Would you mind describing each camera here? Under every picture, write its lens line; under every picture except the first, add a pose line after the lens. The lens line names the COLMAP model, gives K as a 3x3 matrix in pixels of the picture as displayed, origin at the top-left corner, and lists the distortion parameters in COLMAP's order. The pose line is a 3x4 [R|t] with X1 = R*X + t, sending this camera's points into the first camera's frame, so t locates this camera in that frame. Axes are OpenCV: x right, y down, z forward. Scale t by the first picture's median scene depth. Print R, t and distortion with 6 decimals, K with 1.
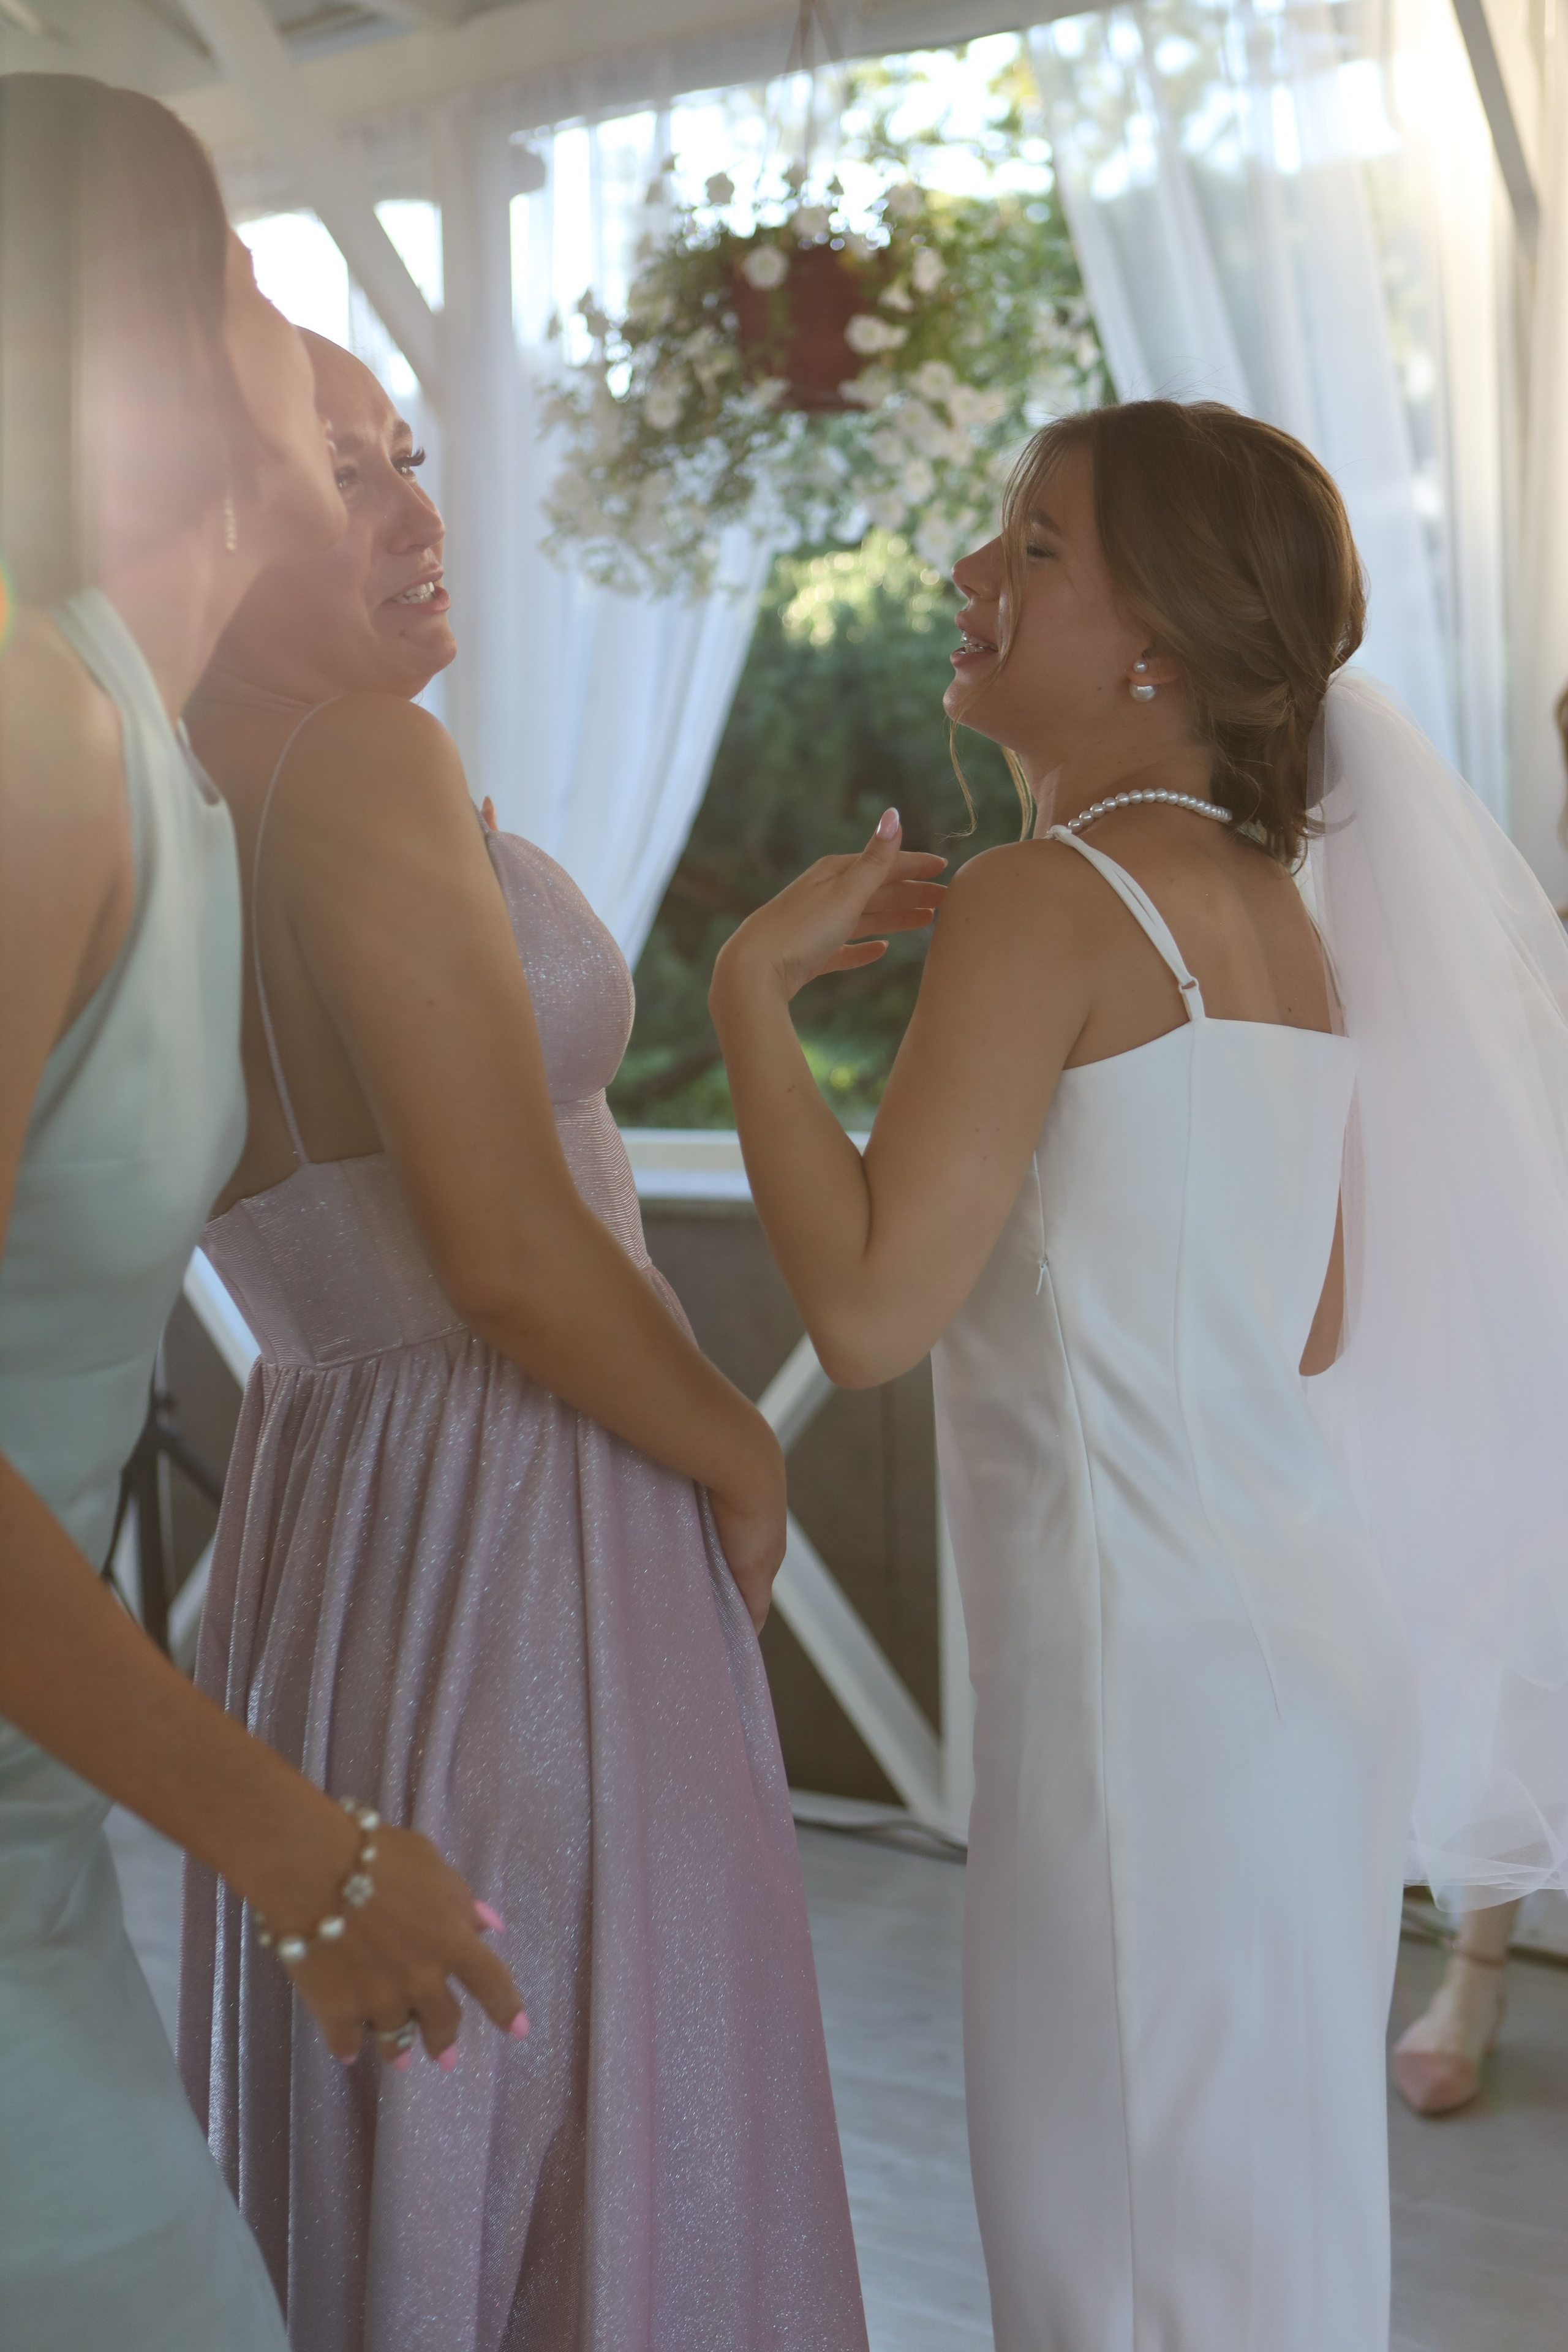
lens RADIAL K [[2881.6, 0, 746.1], [0, 2881.6, 1168.6], [0, 0, 1]] dist [-0.012375, 0.000000]
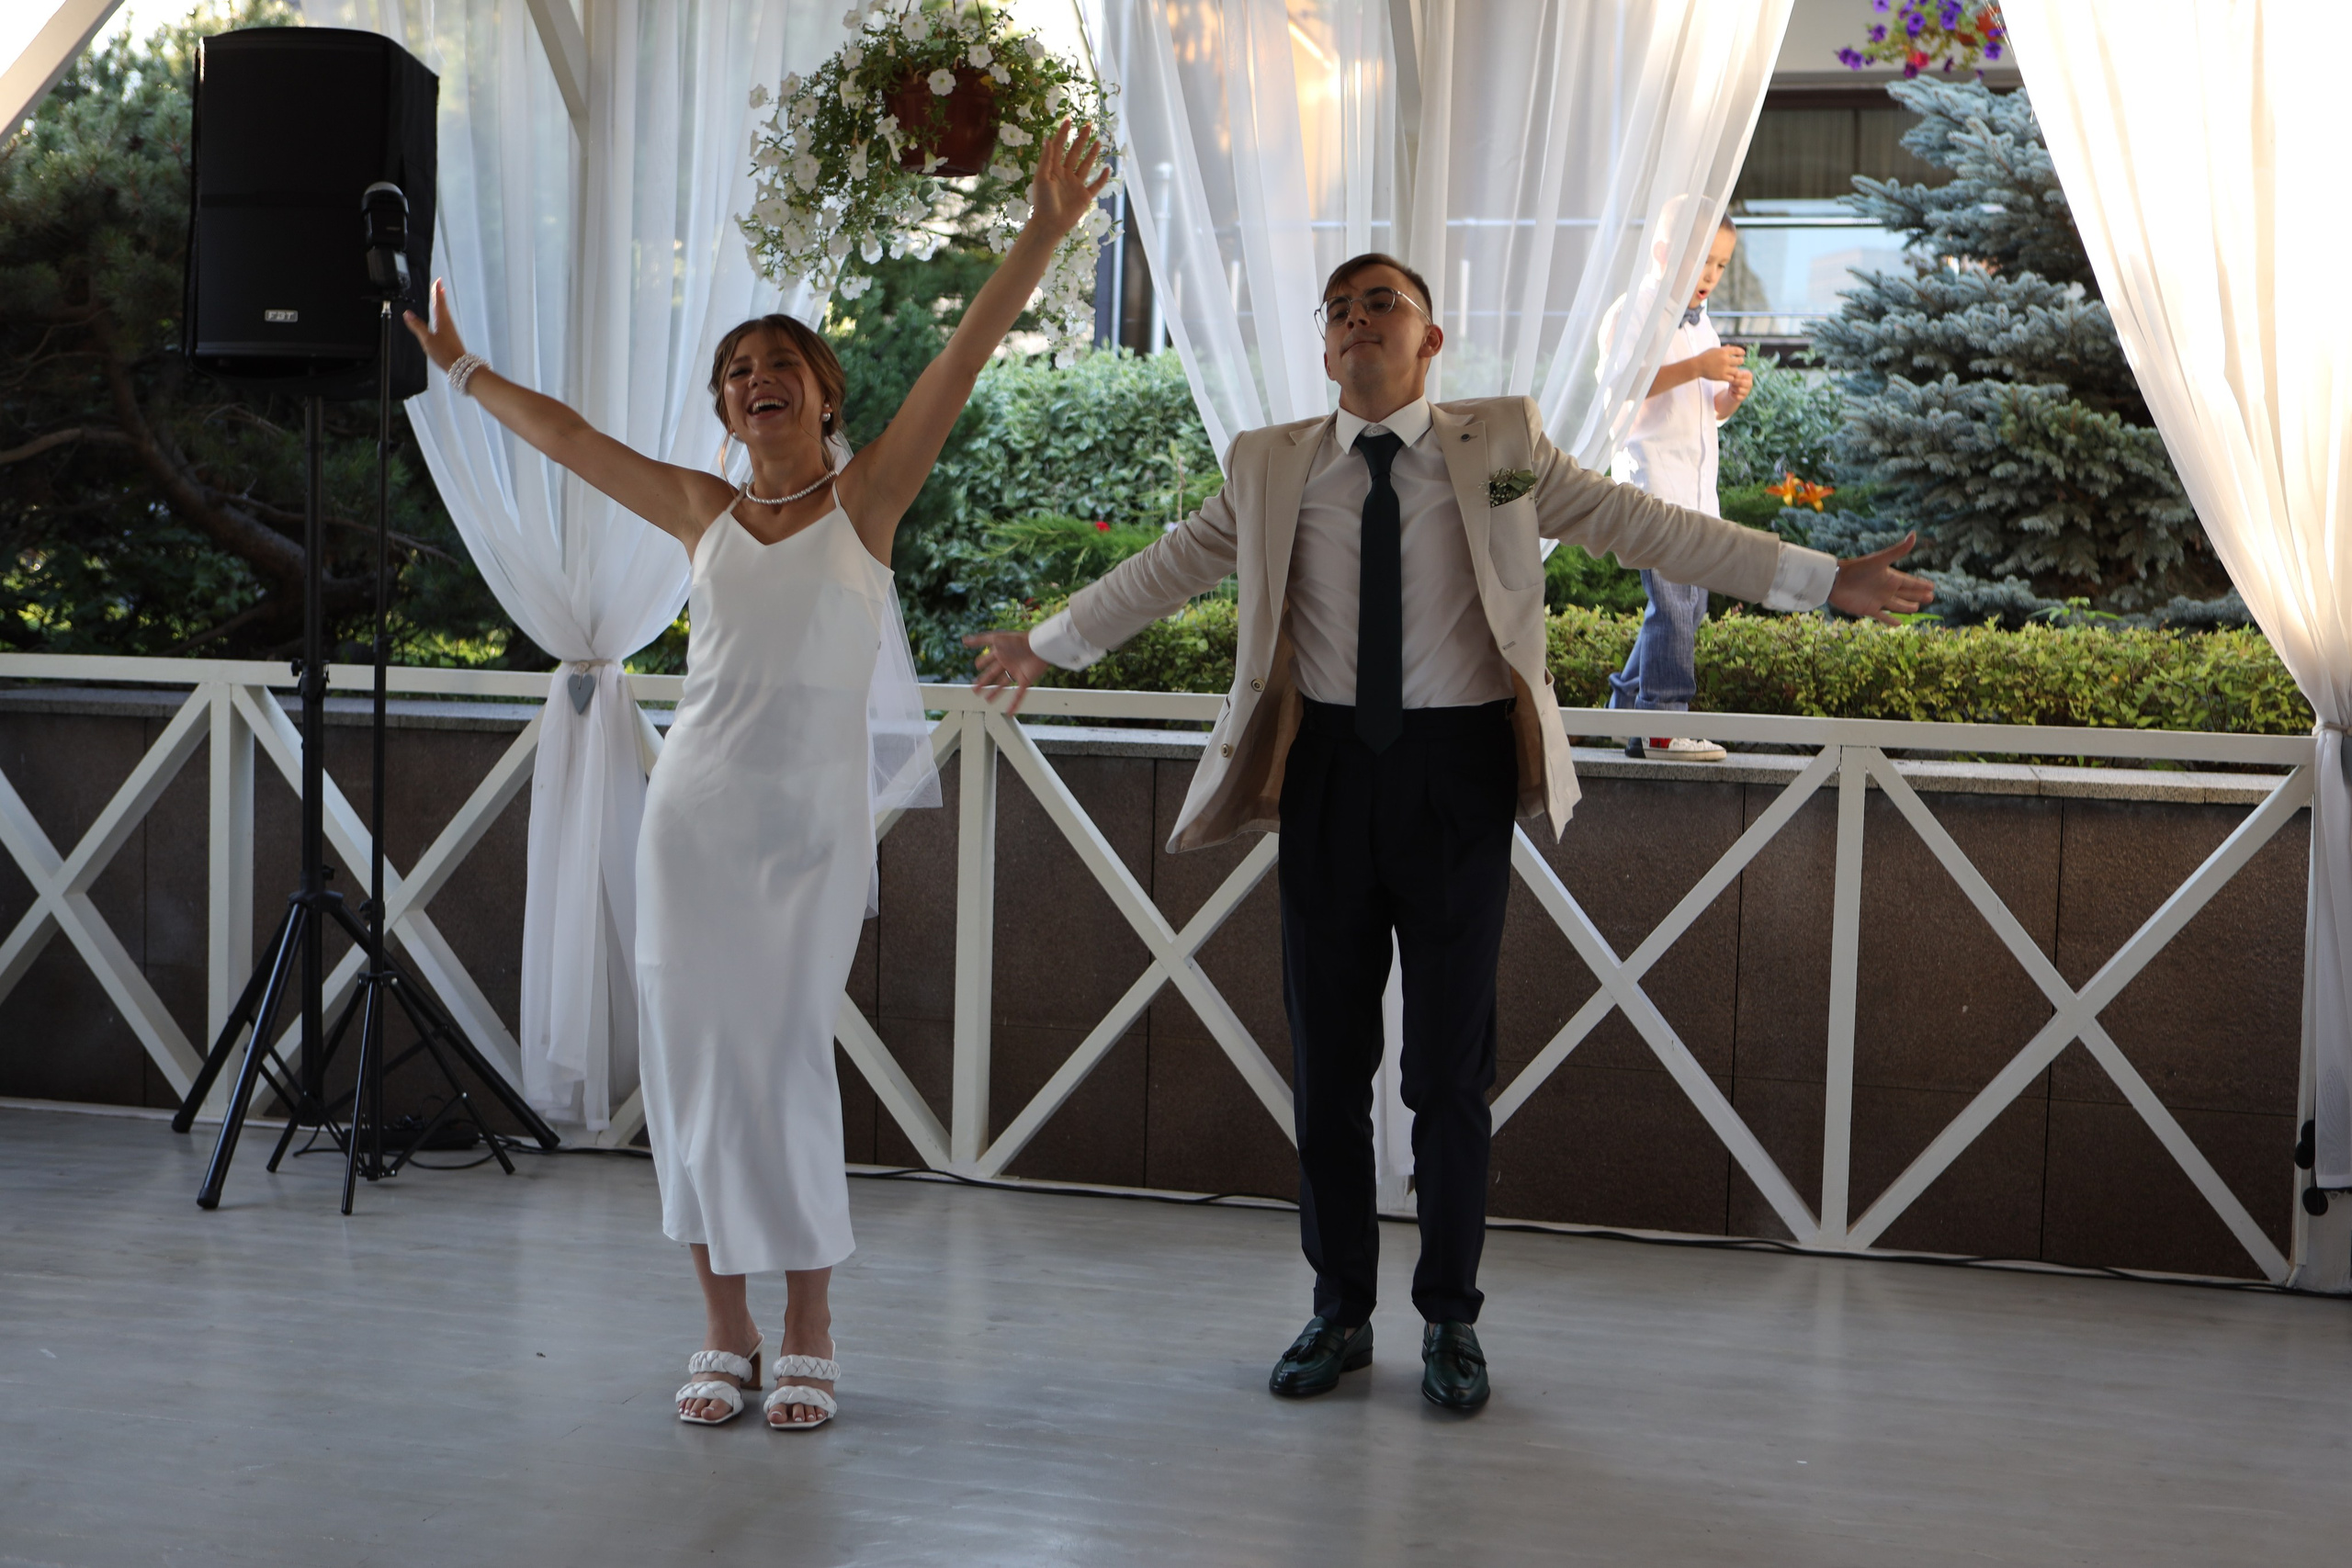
lens RADIAL K [[2818.3, 0, 1165.7], [0, 2818.3, 765.4], [0, 0, 1]] dist [-0.020387, 0.000000]
pose [[0.938725, 0.031237, 0.343249, -0.346444], [-0.024747, 0.999423, -0.023272, 0.066055], [-0.343777, 0.013352, 0.938956, -0.373815]]
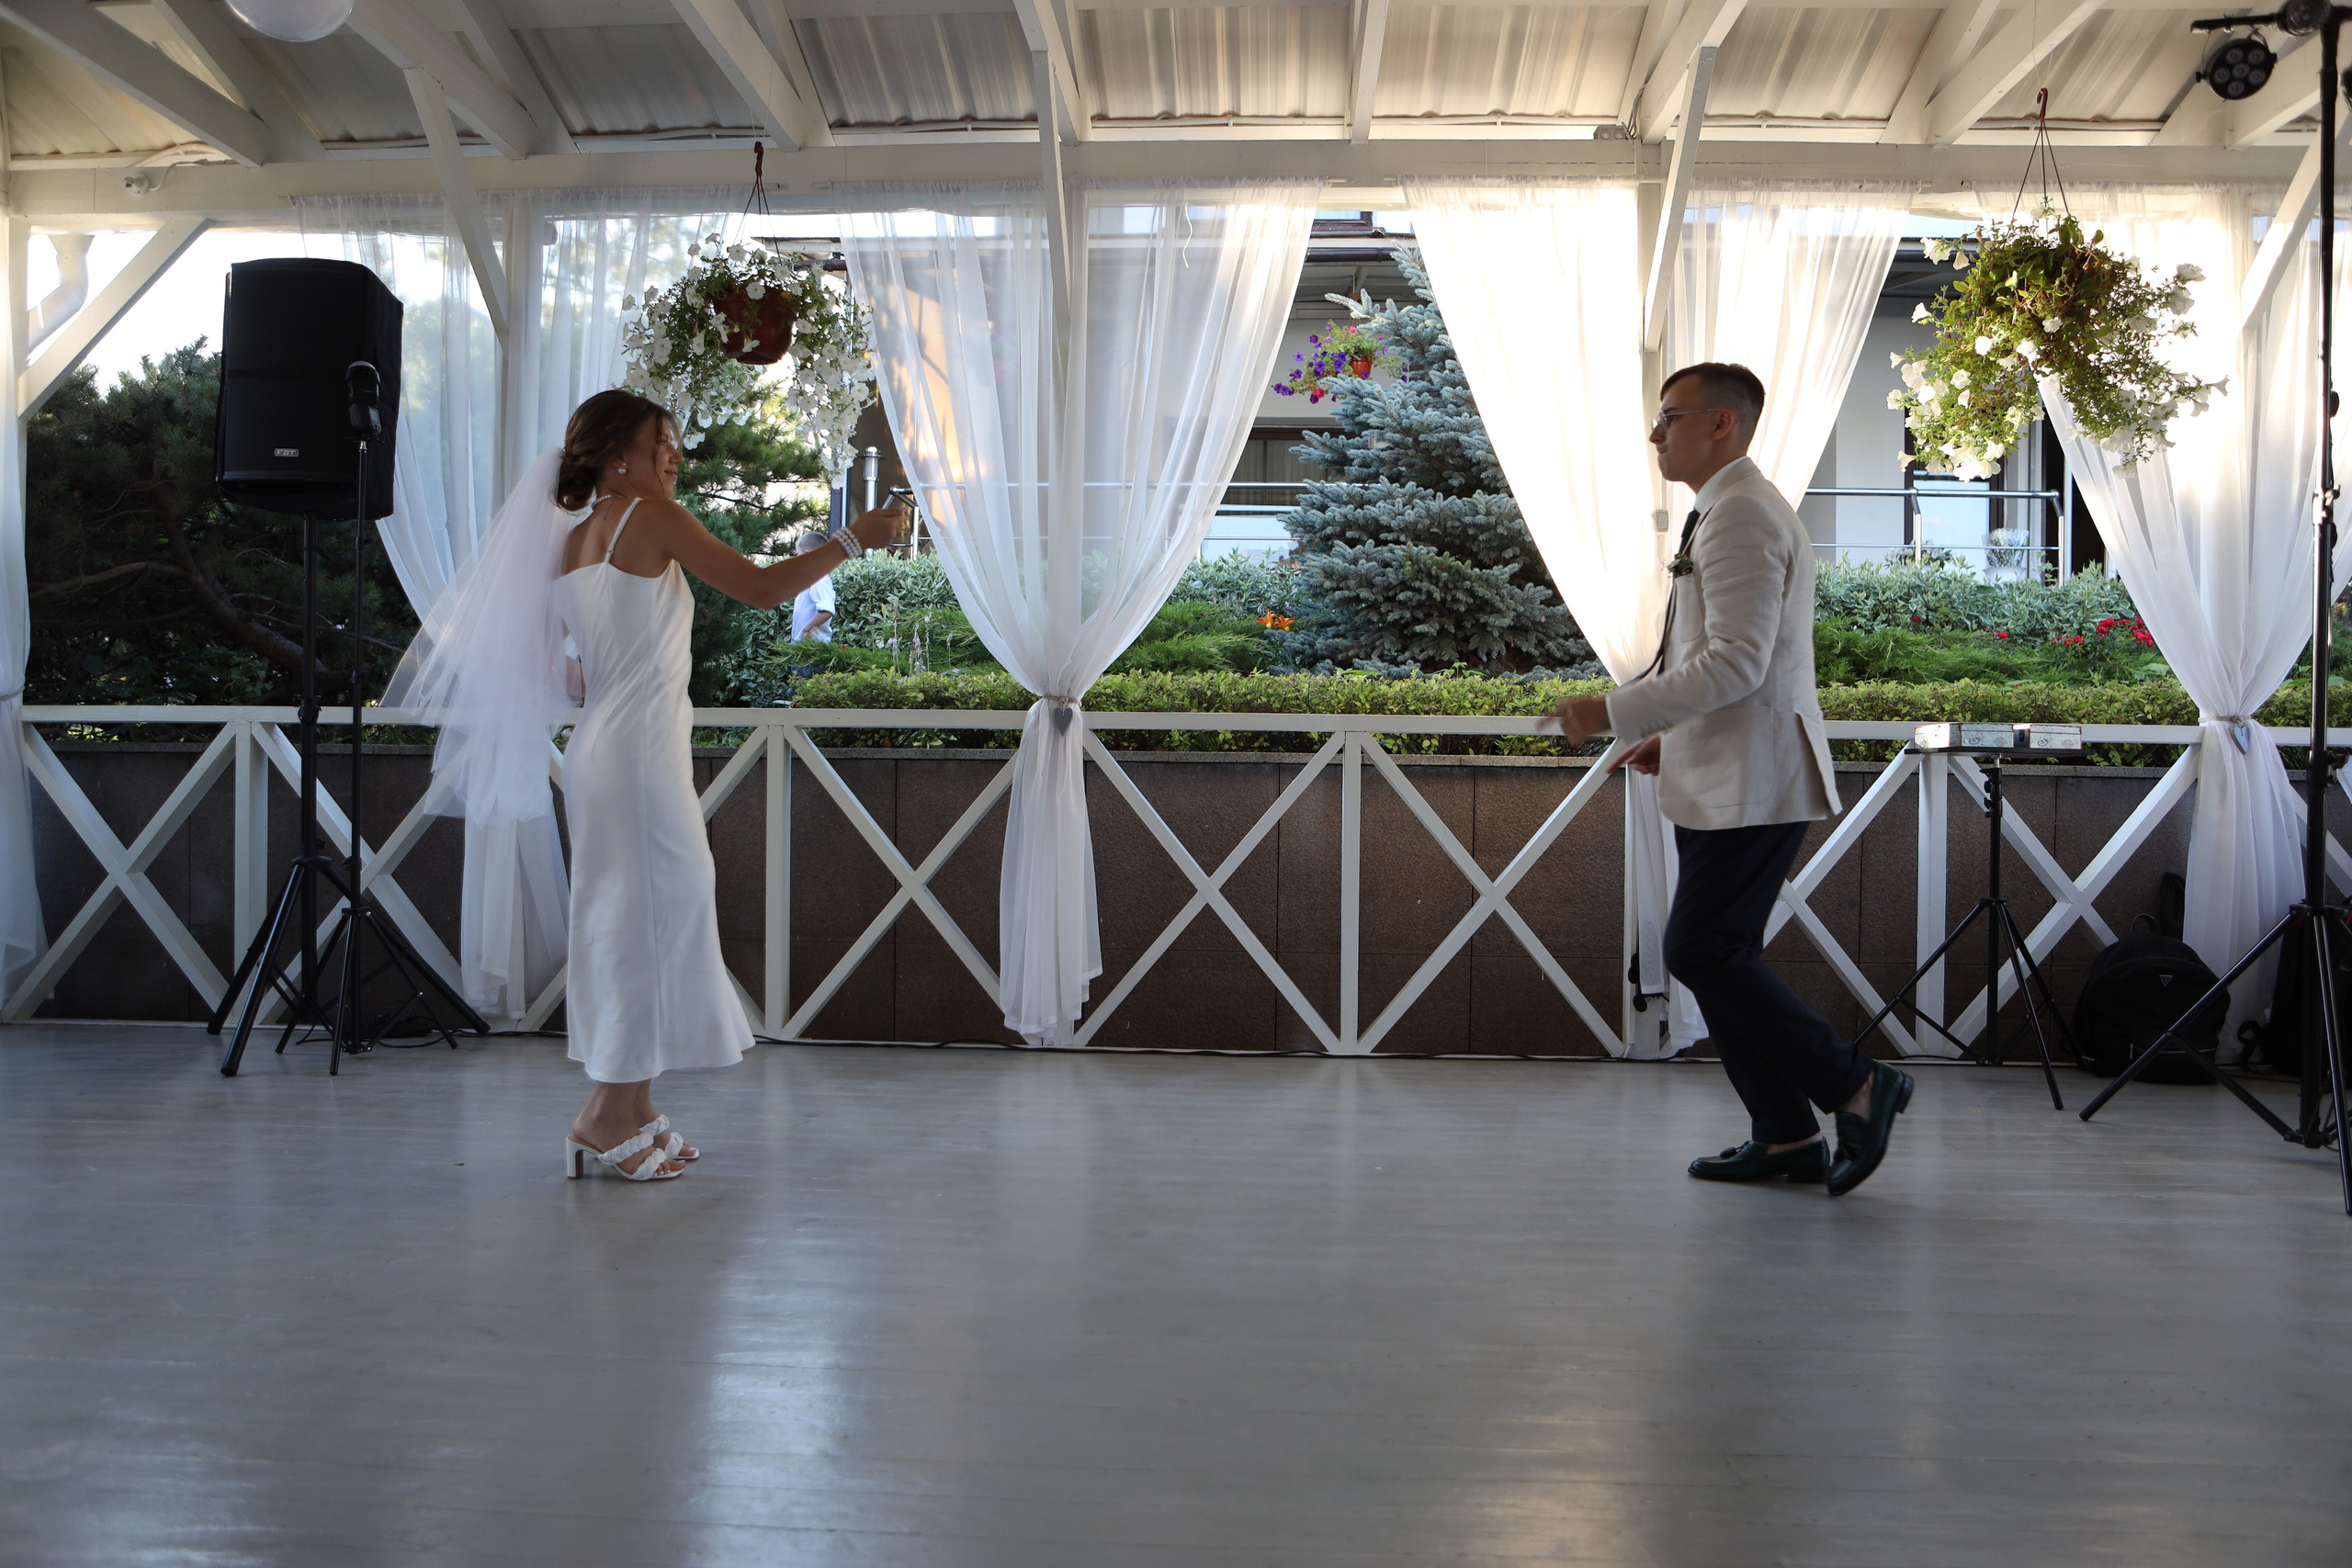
lens RADIAL K [[1617.7, 0, 1179.9], [0, 1617.7, 781.1], [0, 0, 1]] dist [-0.103879, 0.070209]
pose [[0.852517, 0.033400, 0.521632, -0.318951], [0.006545, 0.997196, -0.074547, 0.147620], [-0.522659, 0.066967, 0.849907, -0.178609]]
